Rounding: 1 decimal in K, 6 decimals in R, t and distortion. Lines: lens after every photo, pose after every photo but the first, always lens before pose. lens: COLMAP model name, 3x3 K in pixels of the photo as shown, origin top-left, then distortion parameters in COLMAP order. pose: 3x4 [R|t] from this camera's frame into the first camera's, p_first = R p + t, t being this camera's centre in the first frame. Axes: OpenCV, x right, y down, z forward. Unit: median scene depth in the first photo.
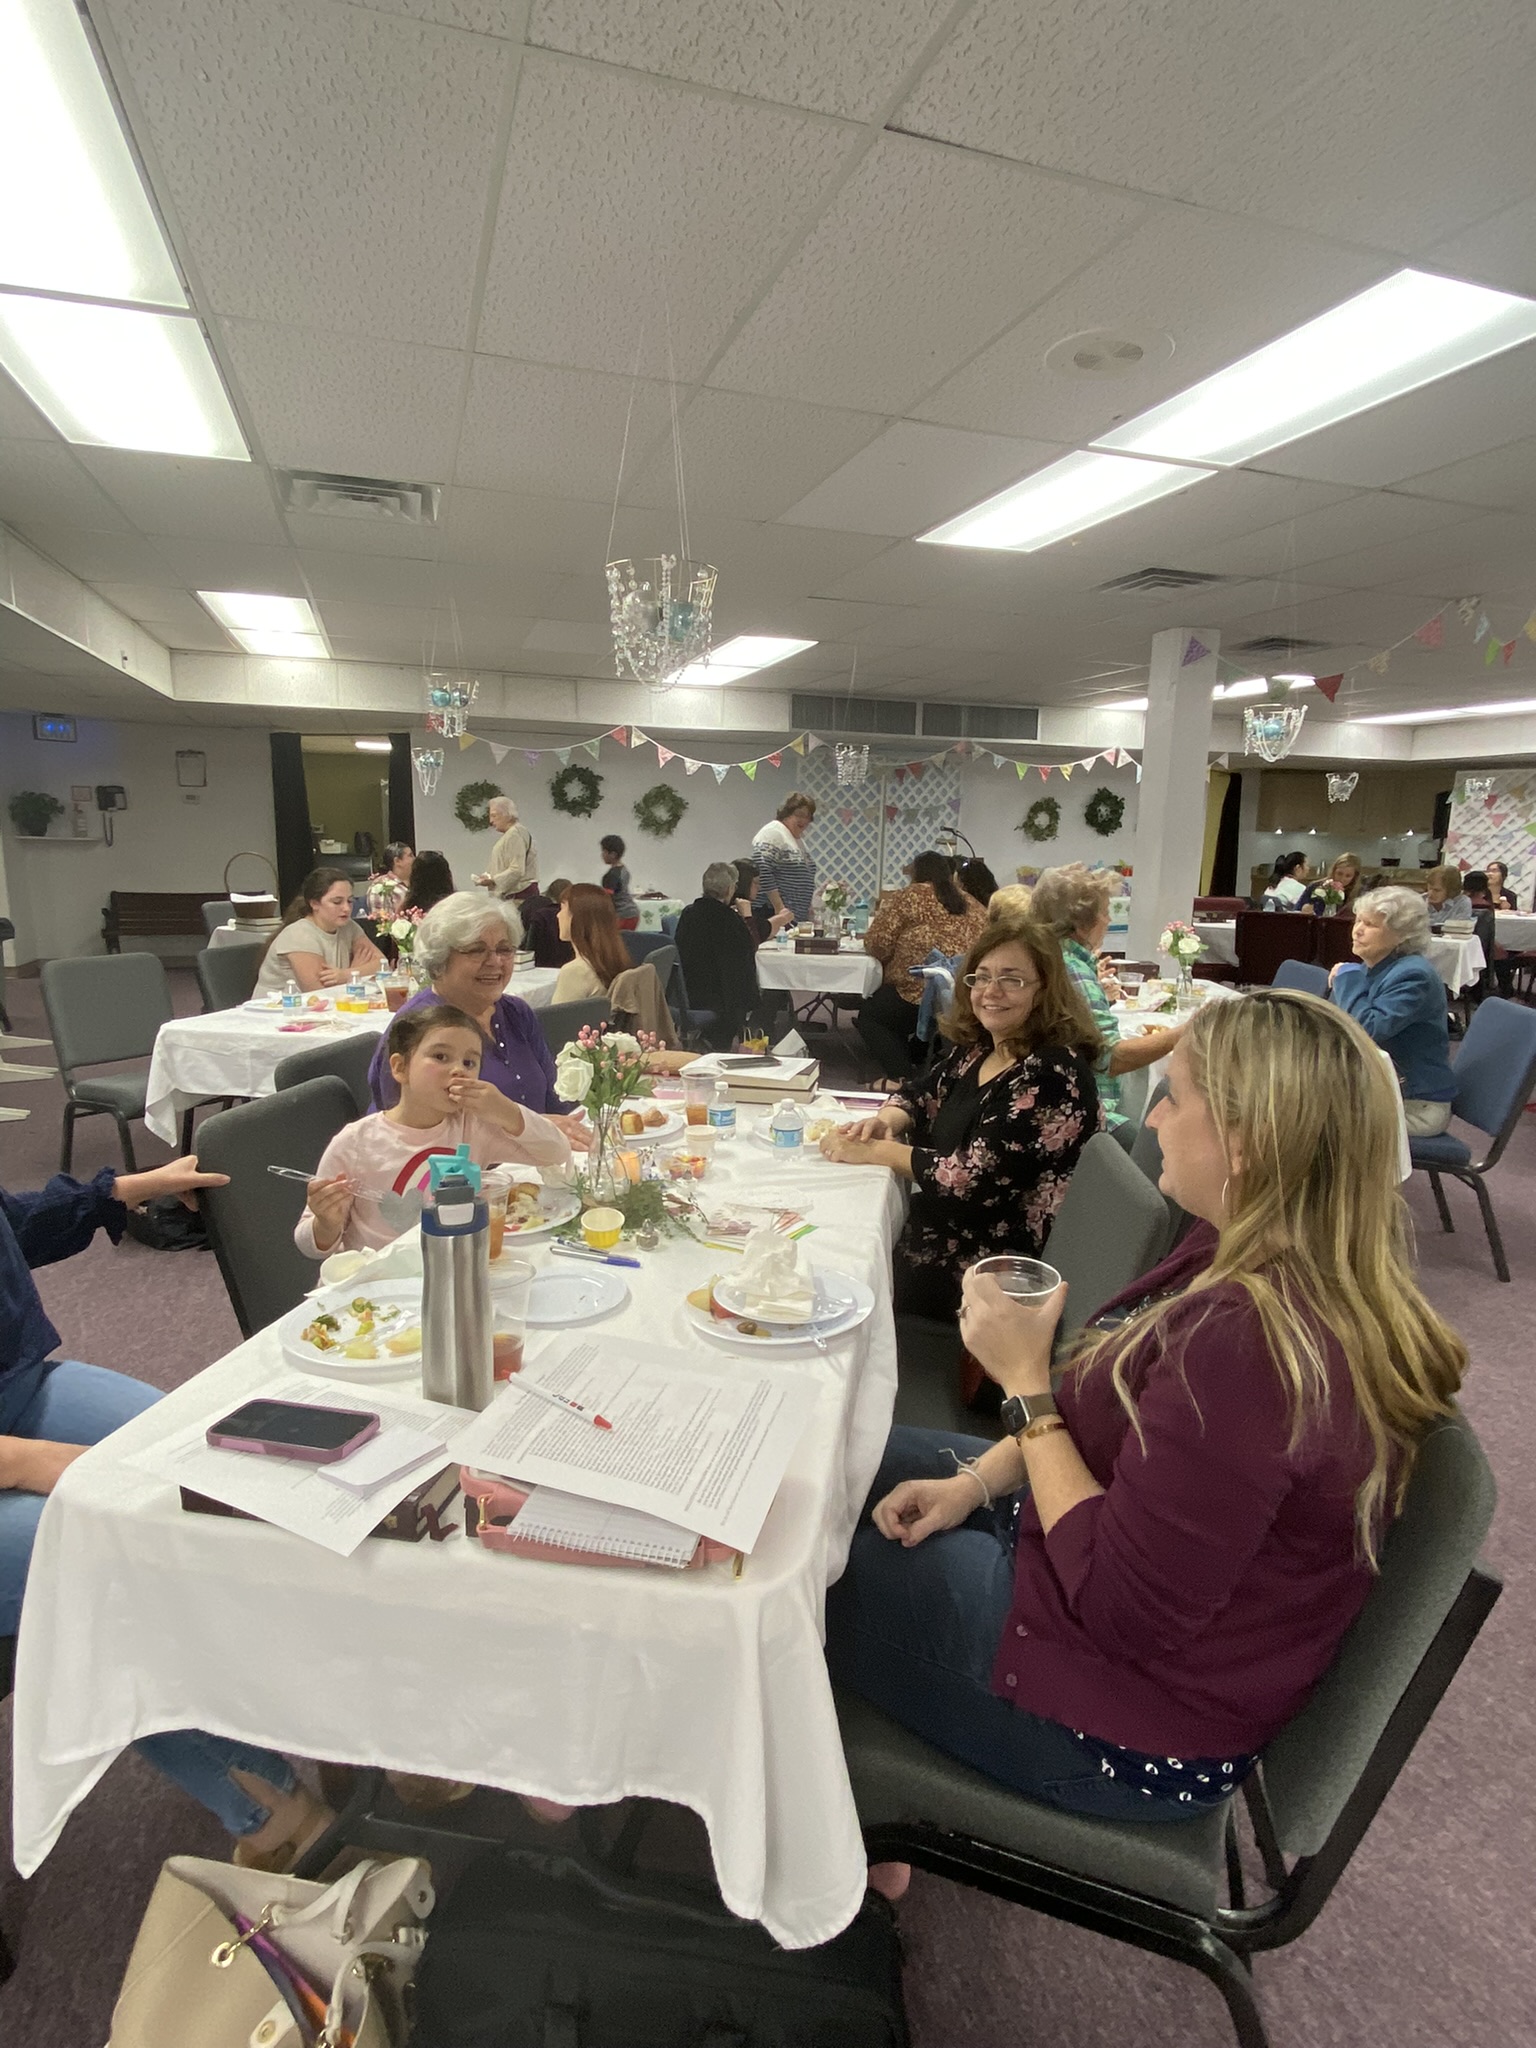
lens RADIAL K [[1076.2, 0, 763.3], [0, 1076.2, 1035.7], [0, 0, 1]] dist [0.089940, -0.114100]
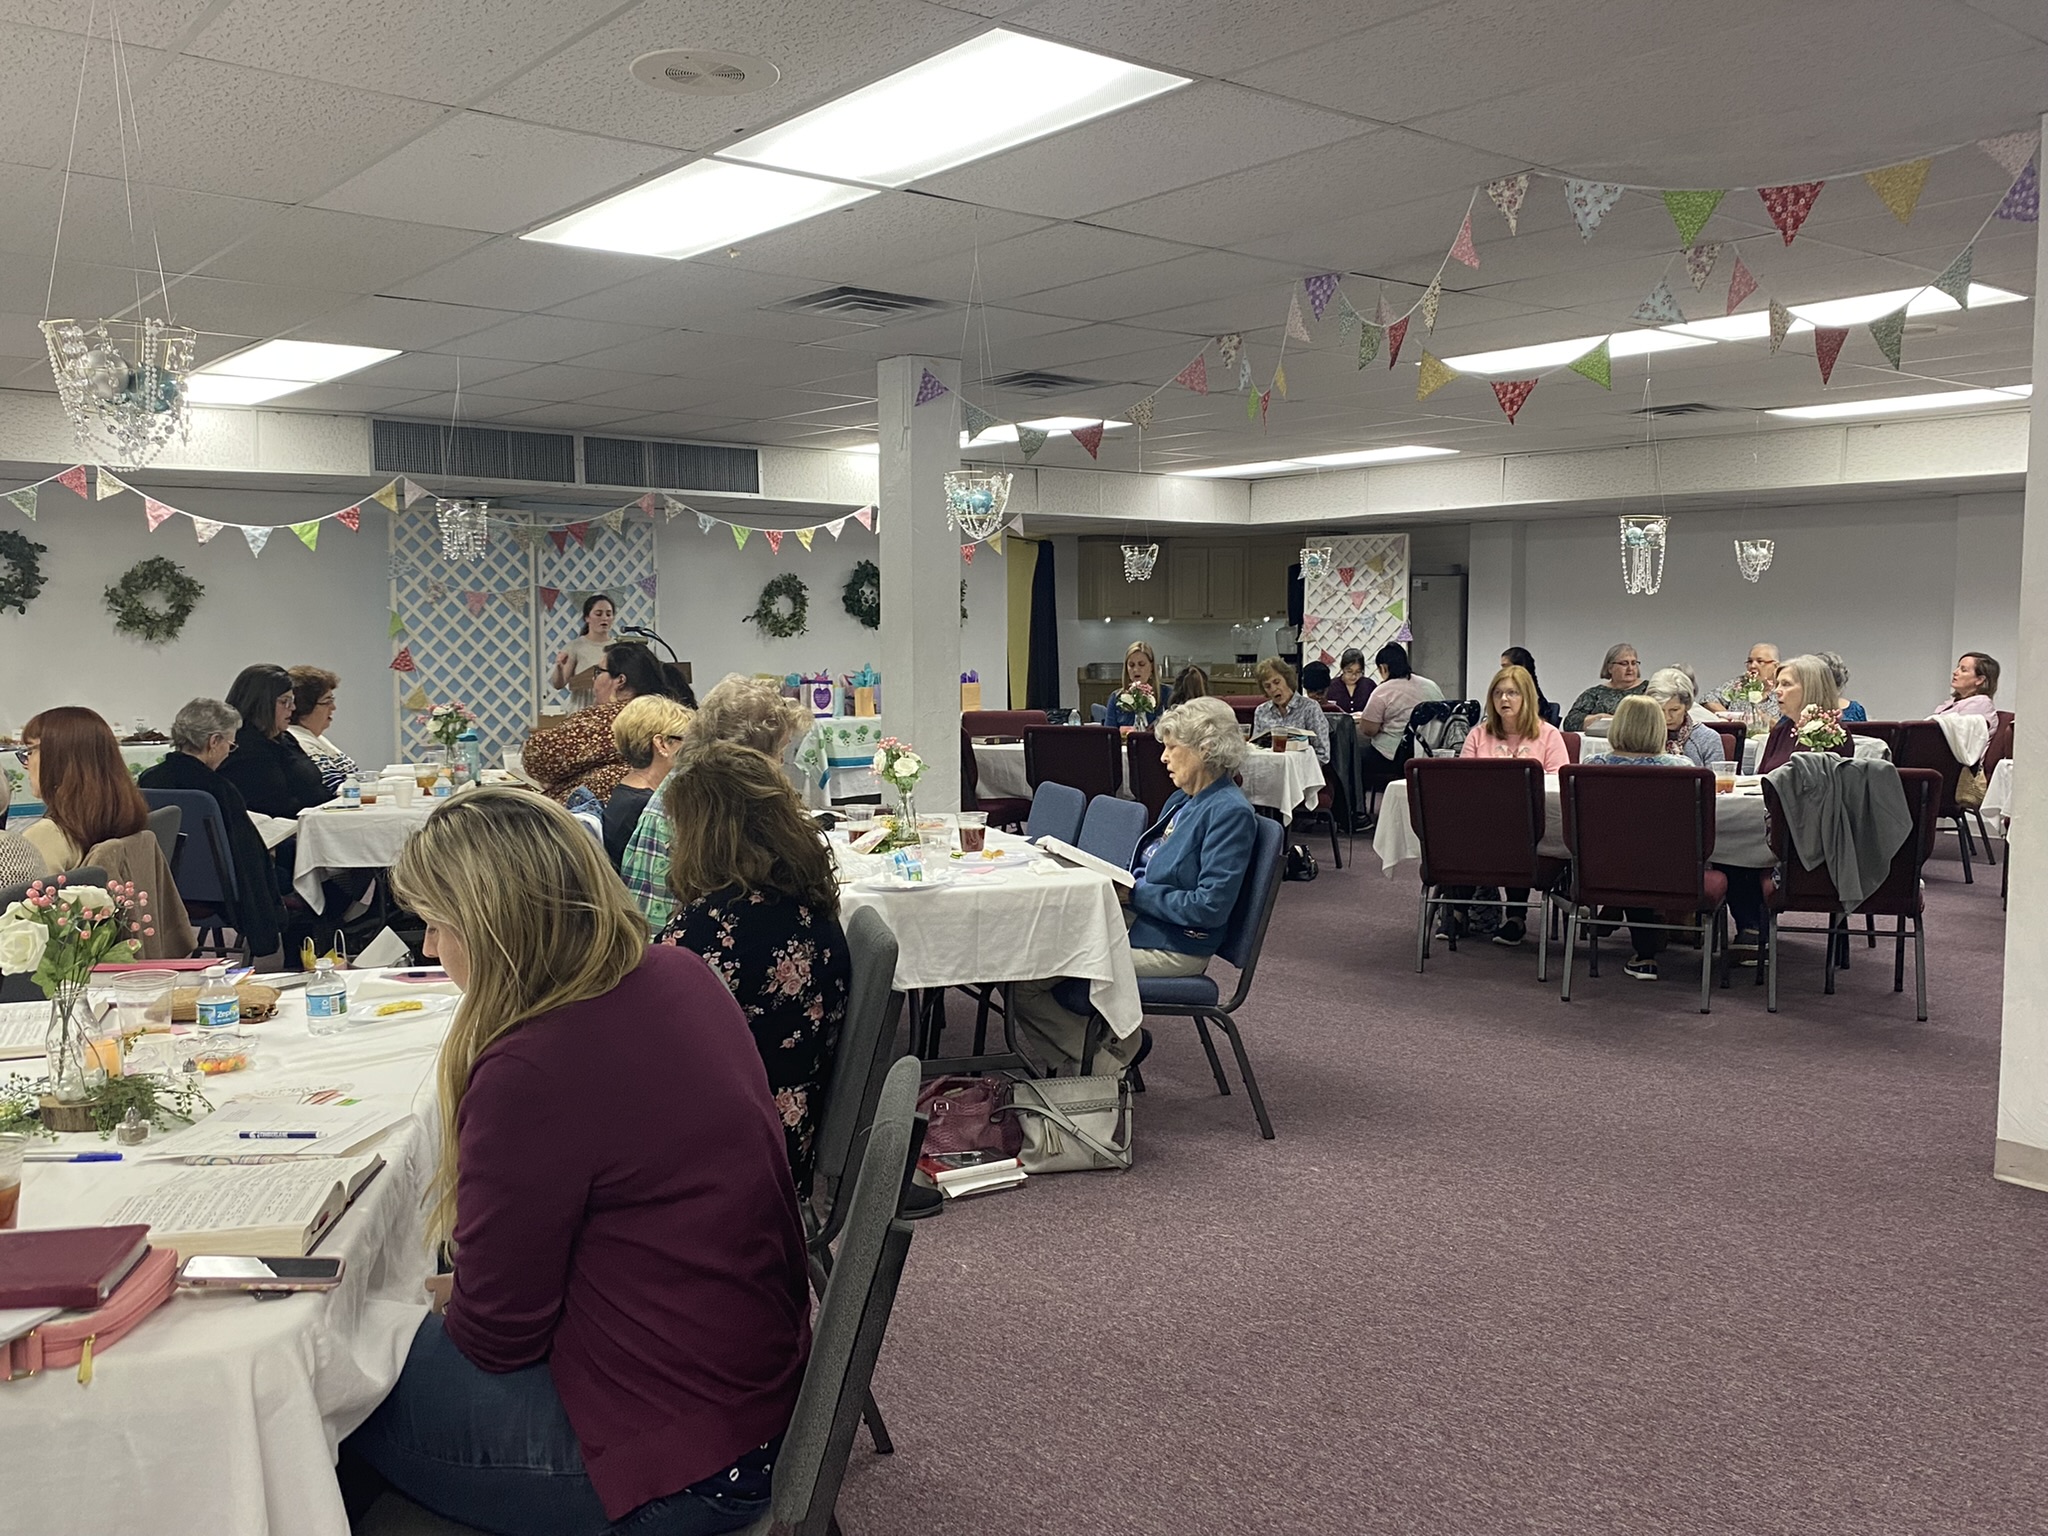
lens RADIAL K [[1769.4, 0, 1024.0], [0, 1769.4, 768.0], [0, 0, 1]] dist [0.085450, -0.218578]
pose [[0.937424, -0.047025, 0.345000, 0.012930], [0.082883, 0.992494, -0.089926, 0.016385], [-0.338181, 0.112894, 0.934285, -0.090276]]
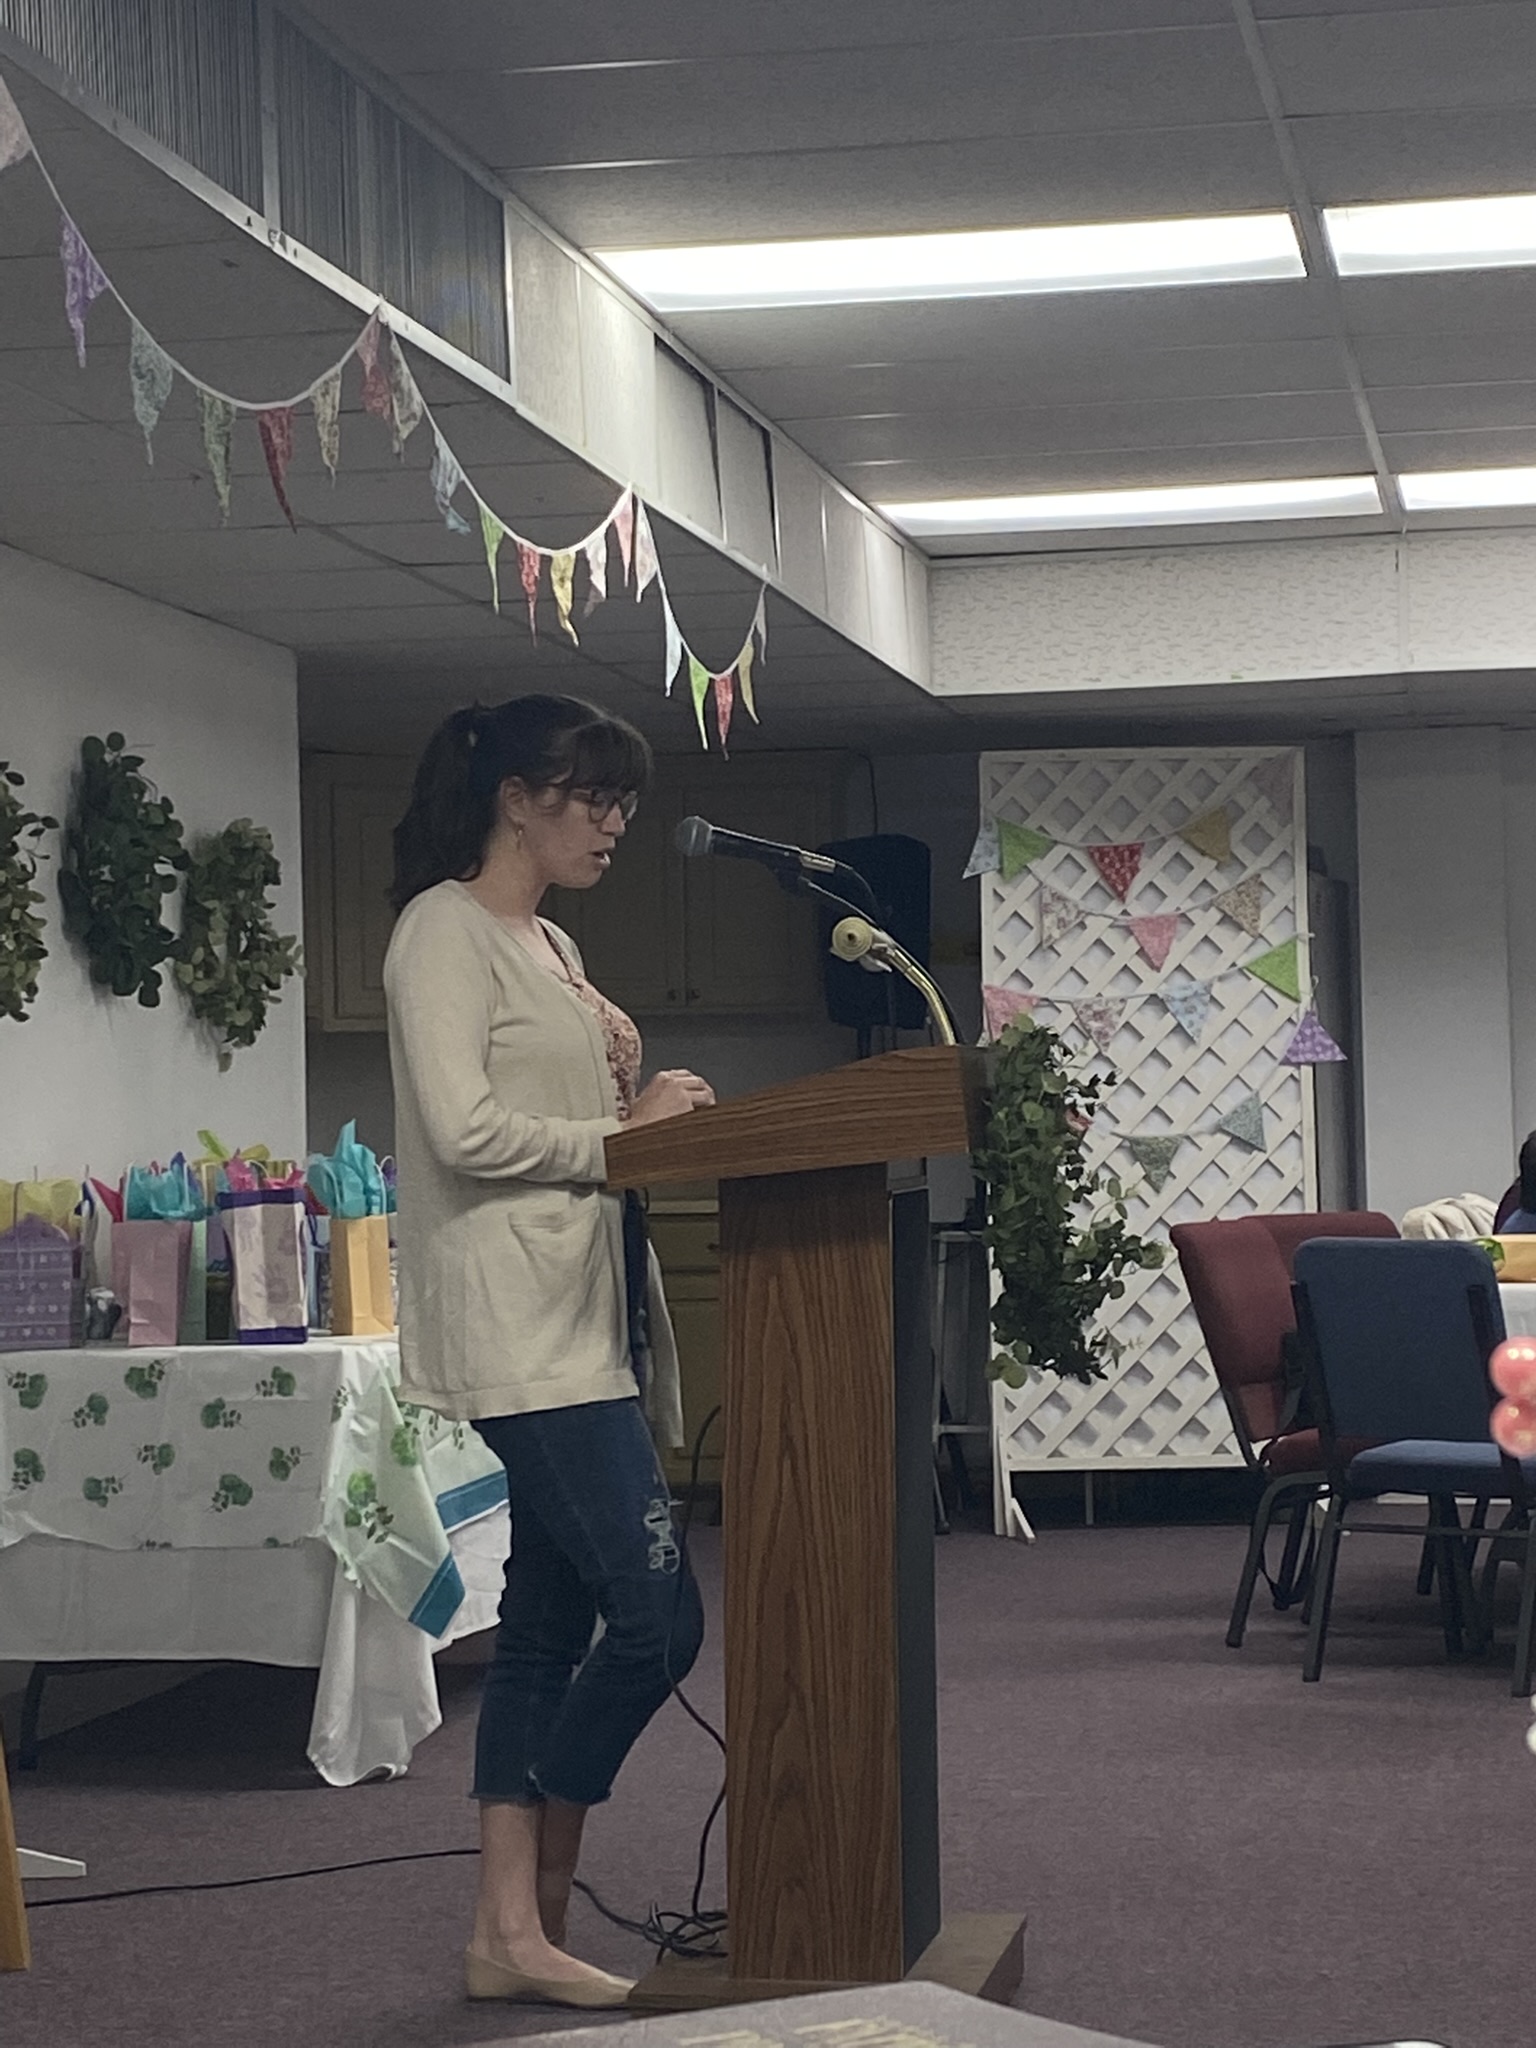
lens RADIAL K [[4378.1, 0, 768.0], [0, 4378.1, 1024.0], [0, 0, 1]] dist [0.058748, 0.047722]
pose [[0.484038, -0.004537, 0.875035, -0.311087], [0.195256, 0.975334, -0.102951, -0.102152], [-0.852984, 0.220688, 0.472985, 0.676992]]
